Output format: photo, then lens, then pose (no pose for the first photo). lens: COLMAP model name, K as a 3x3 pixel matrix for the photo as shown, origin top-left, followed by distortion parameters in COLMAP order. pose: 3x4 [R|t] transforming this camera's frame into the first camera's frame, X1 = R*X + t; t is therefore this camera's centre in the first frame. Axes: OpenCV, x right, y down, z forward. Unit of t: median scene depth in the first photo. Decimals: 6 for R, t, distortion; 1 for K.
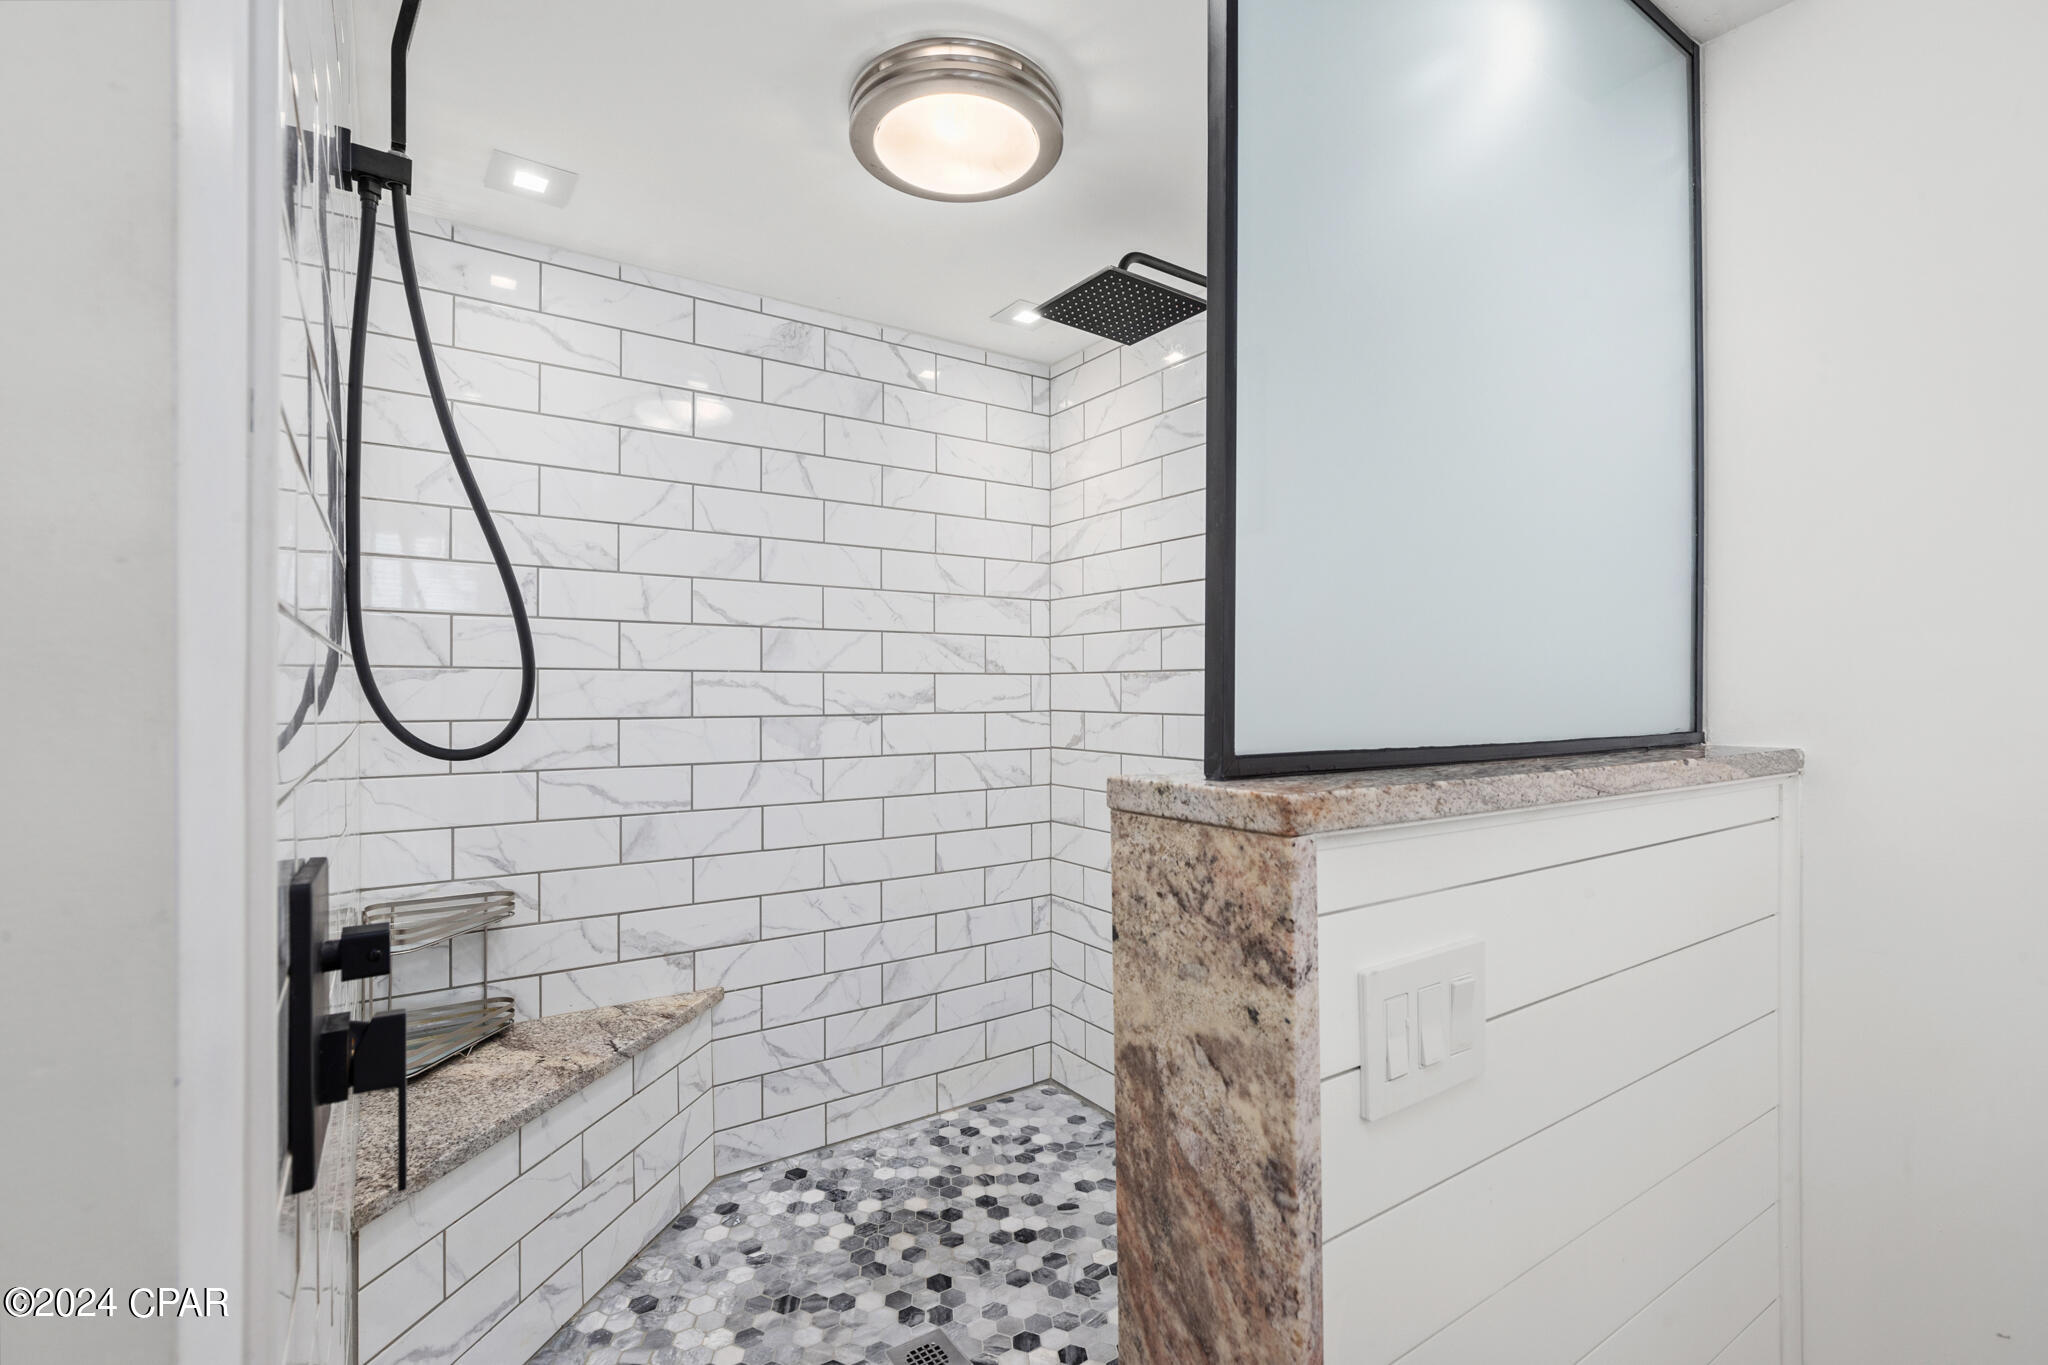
lens RADIAL K [[935.4, 0, 1021.9], [0, 935.4, 687.0], [0, 0, 1]] dist [0.003206, -0.000170]
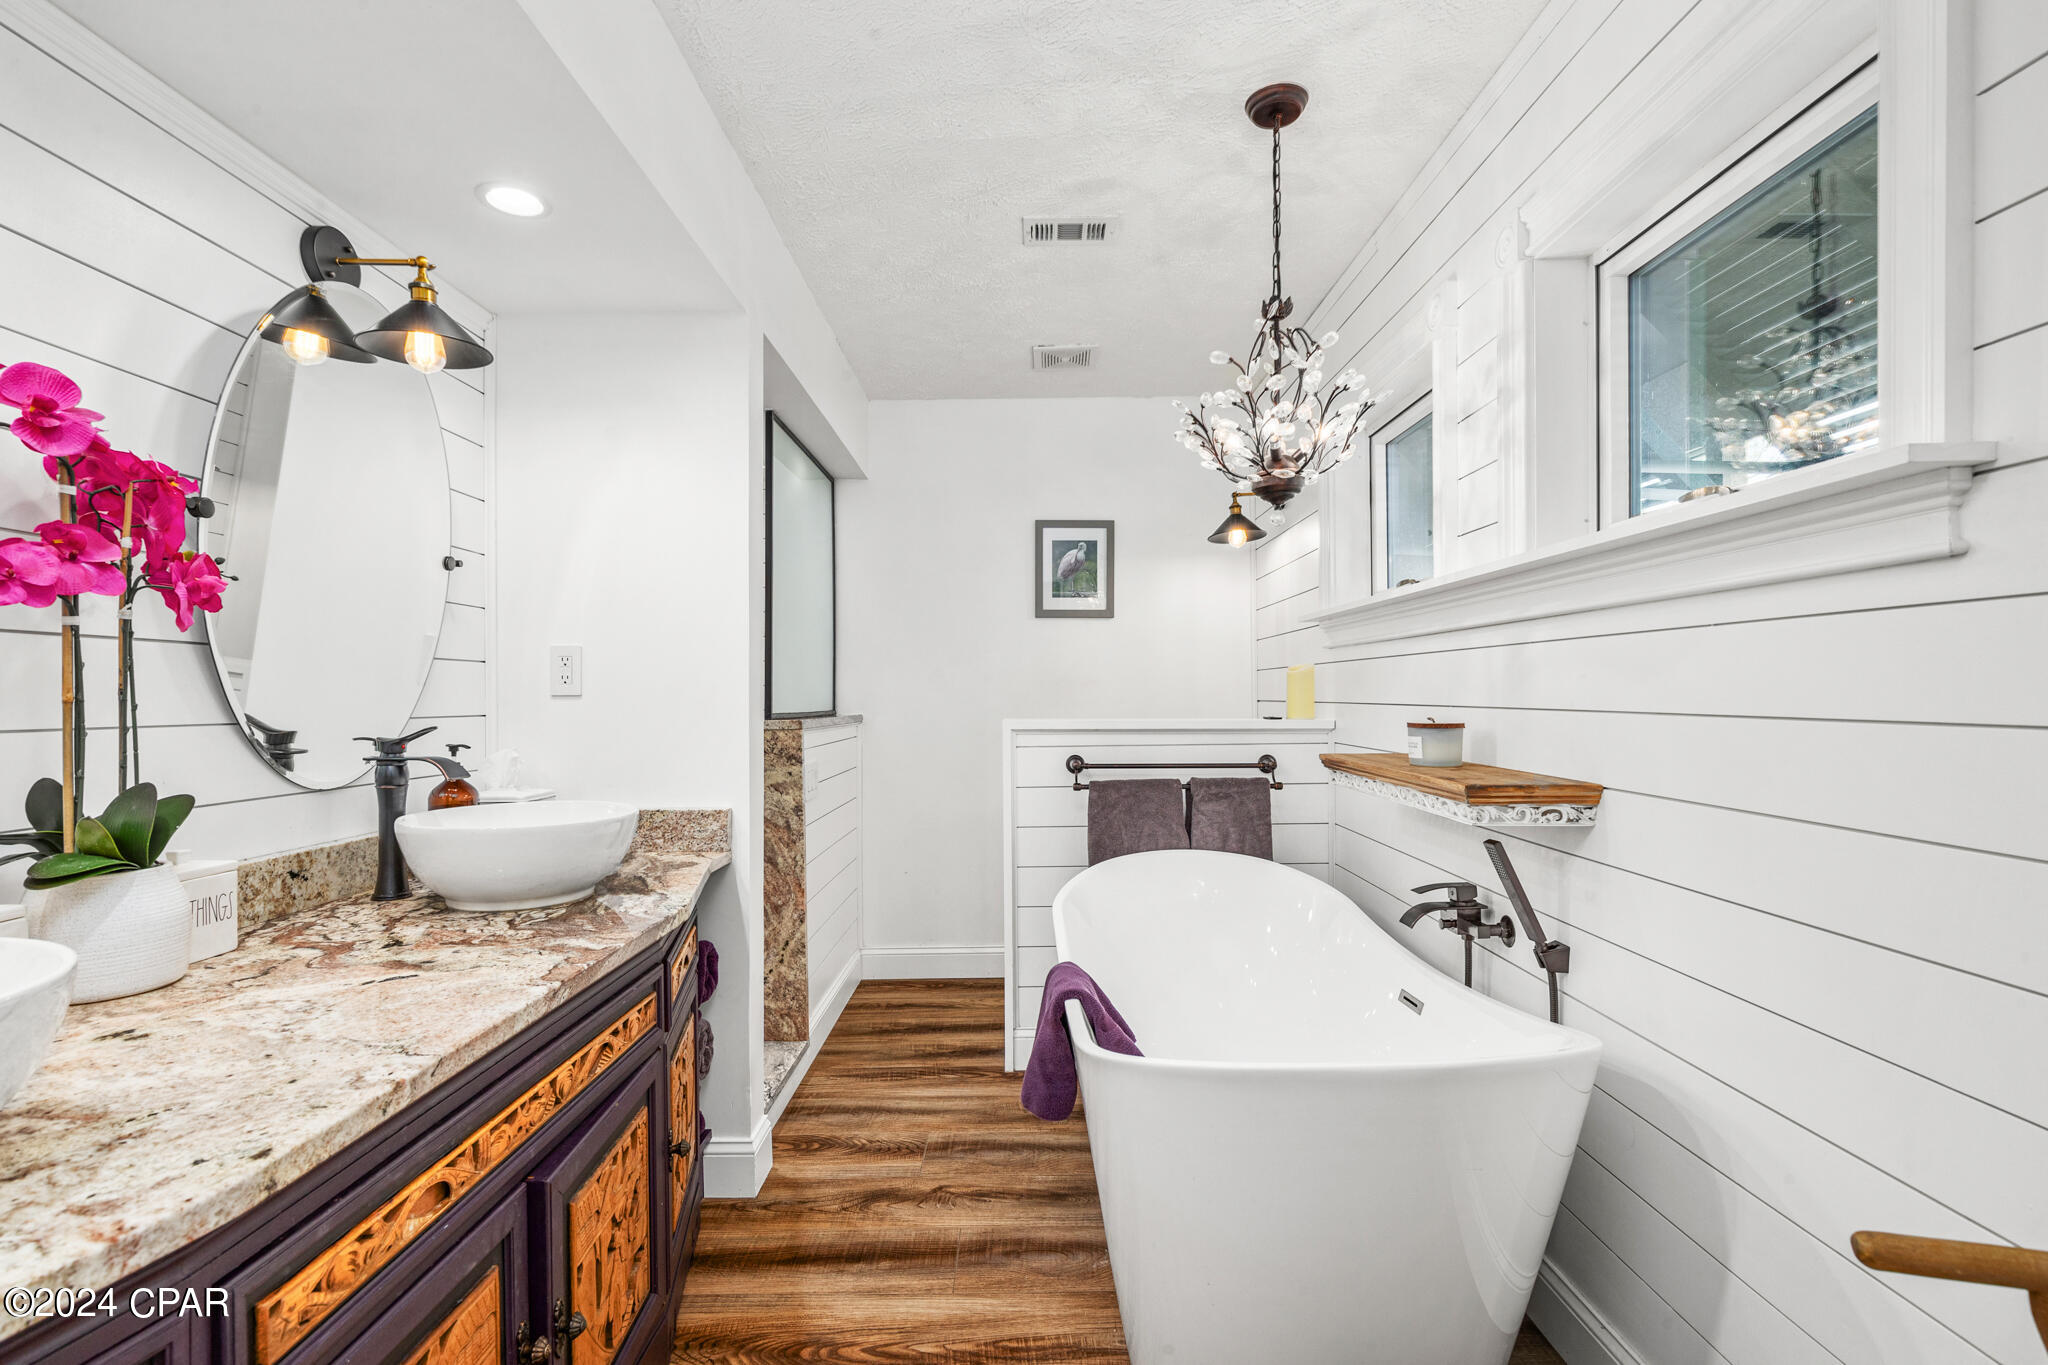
lens RADIAL K [[935.4, 0, 1024.5], [0, 935.4, 694.3], [0, 0, 1]] dist [0.003206, -0.000170]
pose [[0.568978, 0.002608, 0.822349, -2.558724], [-0.000160, 0.999995, -0.003061, 0.009979], [-0.822353, 0.001610, 0.568975, -2.203597]]
